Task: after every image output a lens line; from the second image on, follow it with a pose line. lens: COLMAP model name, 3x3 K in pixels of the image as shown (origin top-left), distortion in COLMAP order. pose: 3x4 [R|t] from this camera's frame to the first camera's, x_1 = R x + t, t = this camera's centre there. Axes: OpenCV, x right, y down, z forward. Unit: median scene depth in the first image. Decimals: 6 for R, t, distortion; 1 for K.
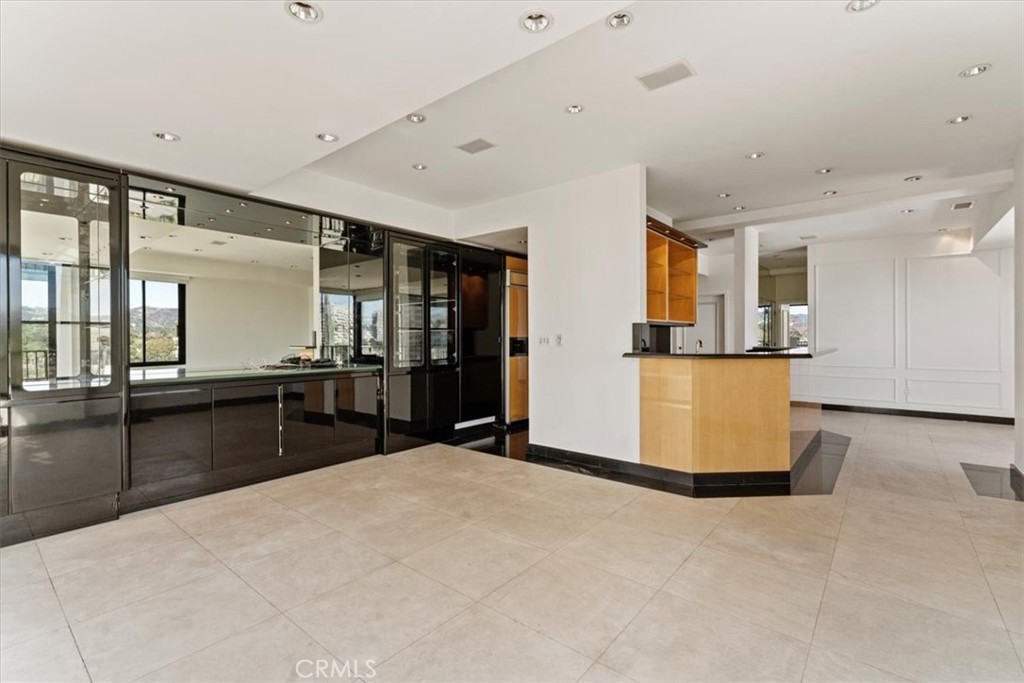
lens RADIAL K [[458.4, 0, 512.2], [0, 458.4, 325.7], [0, 0, 1]] dist [-0.002031, -0.000563]
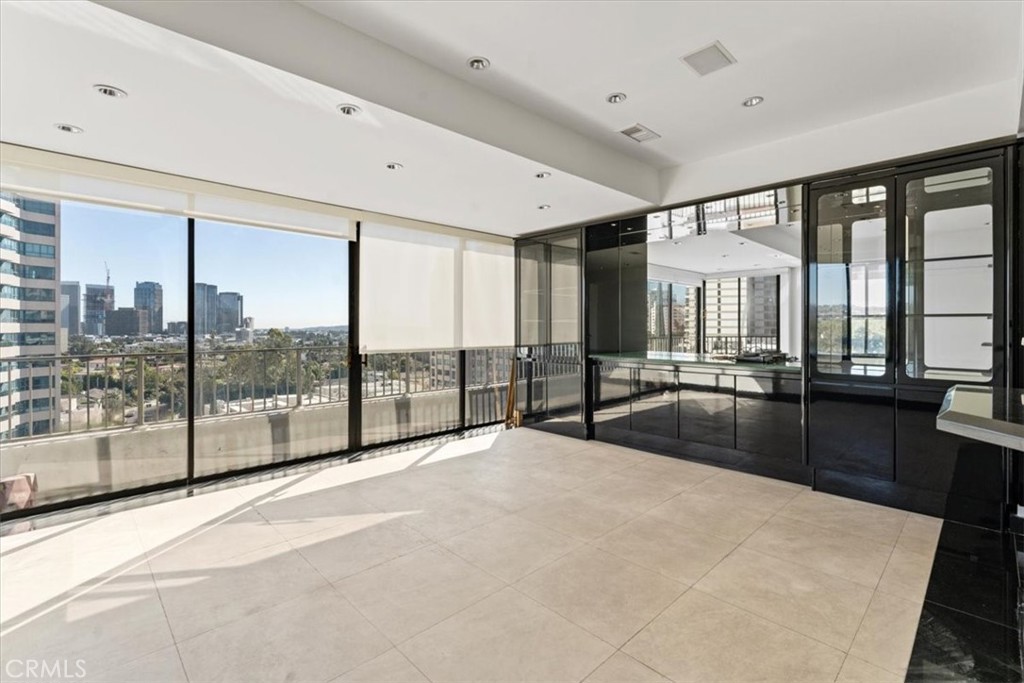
lens RADIAL K [[460.5, 0, 511.0], [0, 460.5, 330.8], [0, 0, 1]] dist [0.000845, -0.000620]
pose [[-0.117628, 0.012447, -0.992980, 0.703579], [0.022358, 0.999701, 0.009883, 0.011205], [0.992806, -0.021039, -0.117871, 0.842794]]
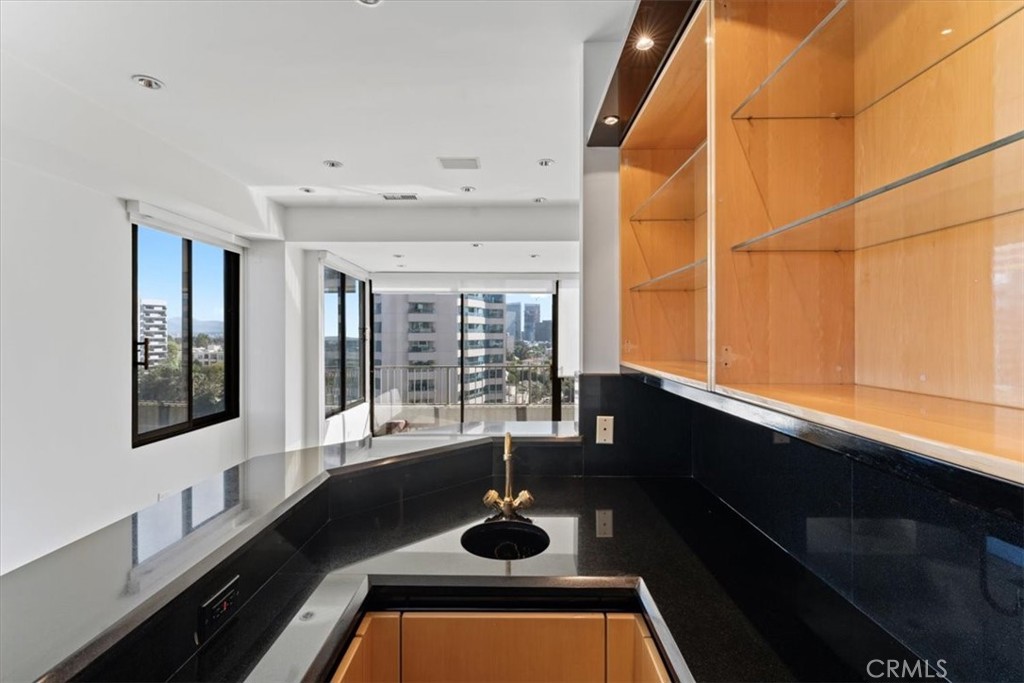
lens RADIAL K [[458.4, 0, 512.2], [0, 458.4, 325.7], [0, 0, 1]] dist [-0.002031, -0.000563]
pose [[-0.777711, -0.009155, -0.628555, 0.775464], [0.015672, 0.999301, -0.033945, -0.046899], [0.628426, -0.036250, -0.777024, 1.603064]]
